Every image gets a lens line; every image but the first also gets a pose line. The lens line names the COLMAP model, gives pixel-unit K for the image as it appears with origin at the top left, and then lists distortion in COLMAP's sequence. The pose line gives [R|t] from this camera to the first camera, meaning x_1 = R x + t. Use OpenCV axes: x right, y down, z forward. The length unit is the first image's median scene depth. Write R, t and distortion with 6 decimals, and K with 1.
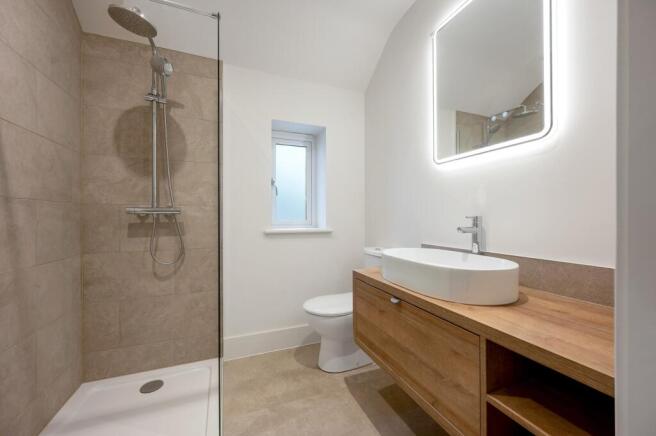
lens RADIAL K [[260.9, 0, 330.8], [0, 260.9, 219.1], [0, 0, 1]] dist [-0.003167, -0.000052]
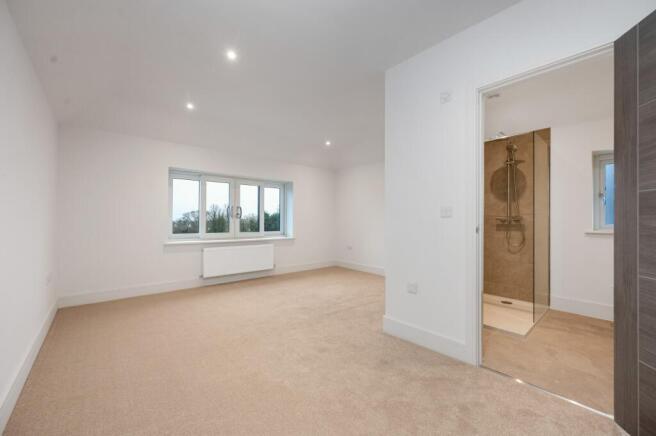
lens RADIAL K [[260.9, 0, 330.1], [0, 260.9, 220.0], [0, 0, 1]] dist [-0.003167, -0.000052]
pose [[0.340838, -0.000676, -0.940122, 0.715609], [-0.007392, 0.999967, -0.003398, -0.000691], [0.940093, 0.008107, 0.340822, -0.944266]]
